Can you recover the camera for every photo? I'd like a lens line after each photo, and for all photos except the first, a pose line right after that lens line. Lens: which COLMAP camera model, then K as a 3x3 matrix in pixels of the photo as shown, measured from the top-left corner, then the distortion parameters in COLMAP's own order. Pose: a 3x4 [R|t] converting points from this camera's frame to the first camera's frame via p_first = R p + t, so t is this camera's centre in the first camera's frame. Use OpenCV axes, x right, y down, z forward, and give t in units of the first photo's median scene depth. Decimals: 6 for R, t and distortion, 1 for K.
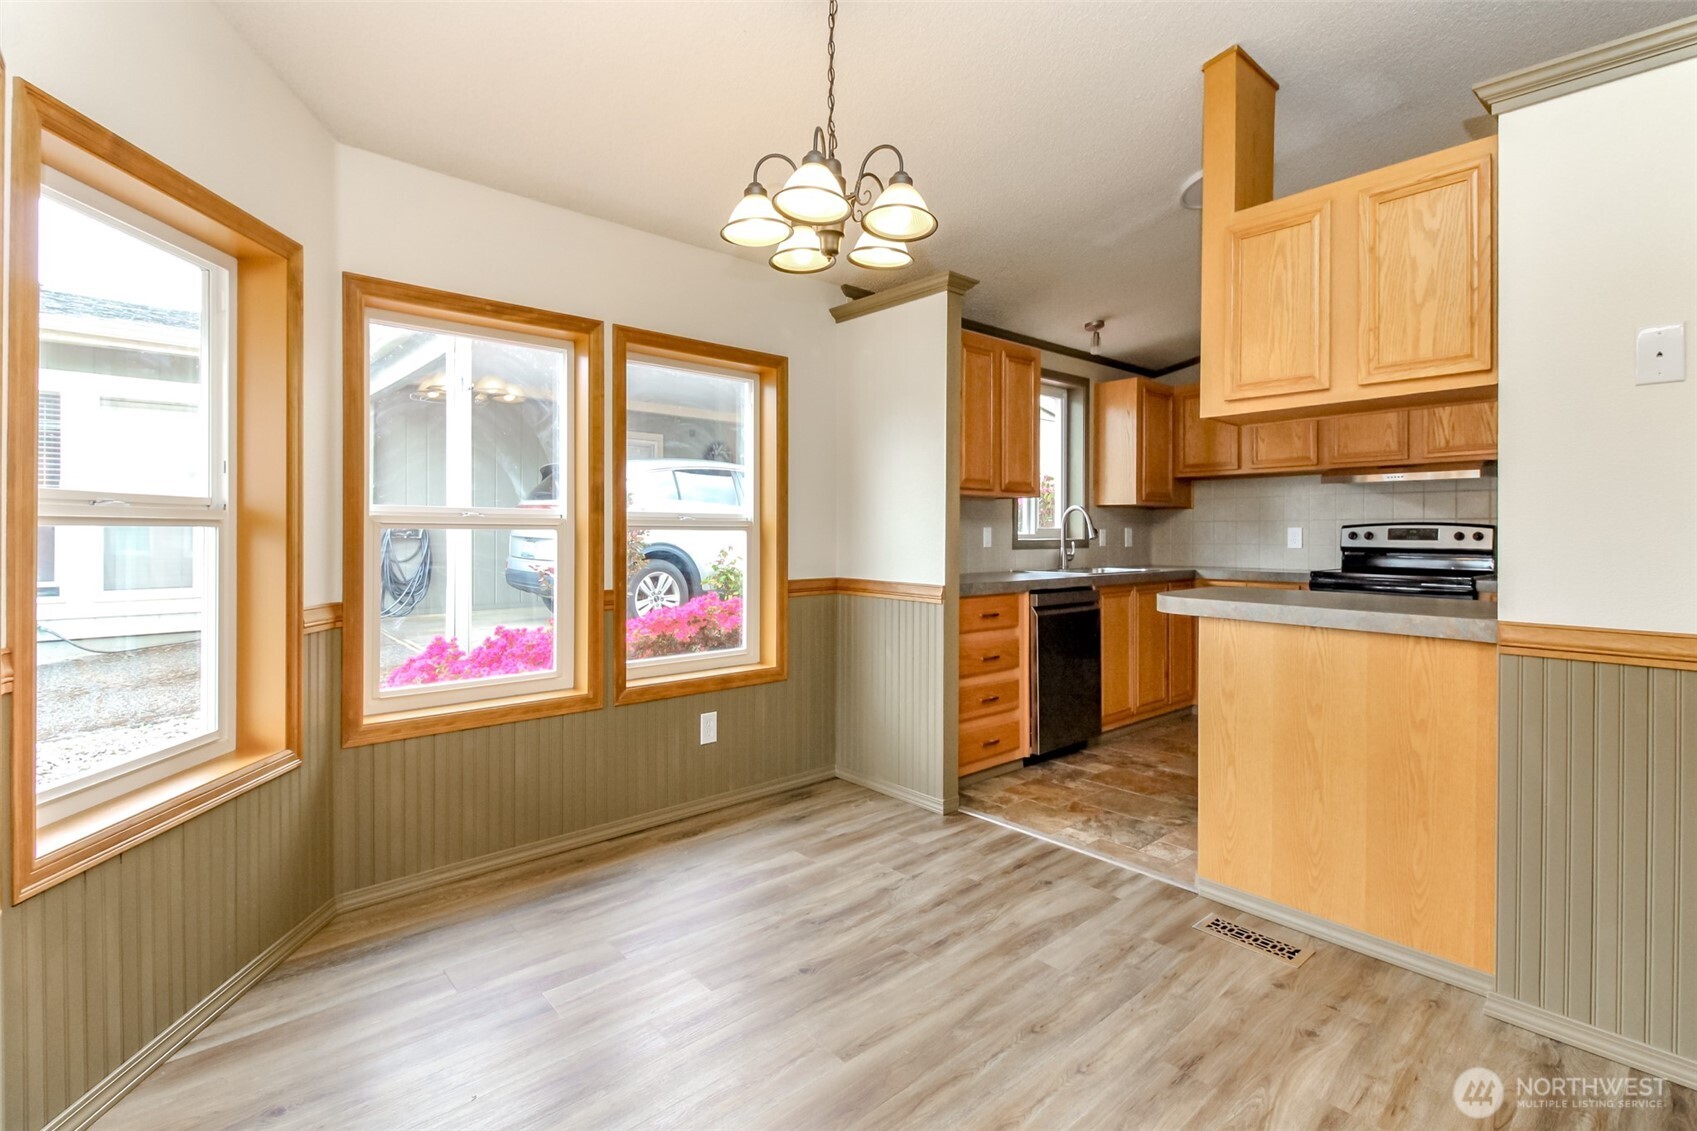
lens RADIAL K [[779.7, 0, 841.3], [0, 779.7, 549.4], [0, 0, 1]] dist [0.001370, -0.001291]
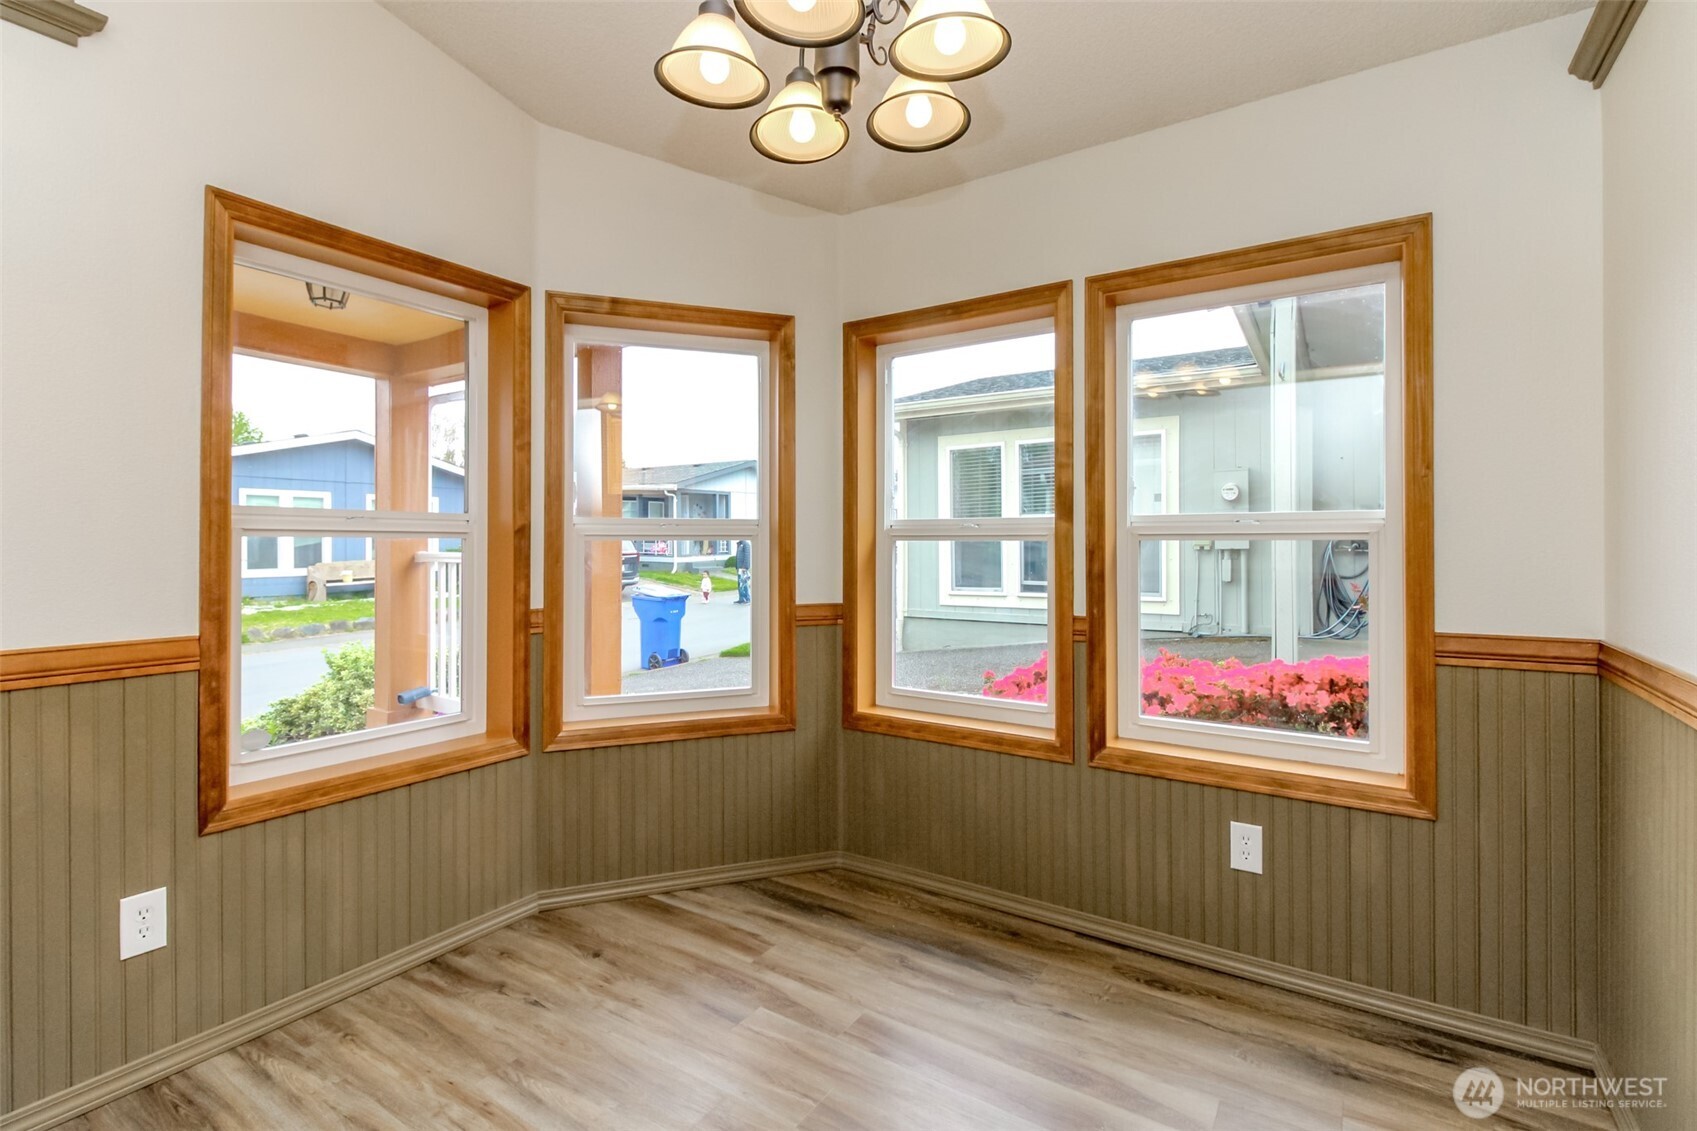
lens RADIAL K [[779.7, 0, 844.7], [0, 779.7, 548.7], [0, 0, 1]] dist [0.001370, -0.001291]
pose [[0.263349, 0.002943, -0.964696, 0.401210], [-0.020421, 0.999788, -0.002524, -0.009432], [0.964484, 0.020364, 0.263353, 0.558986]]
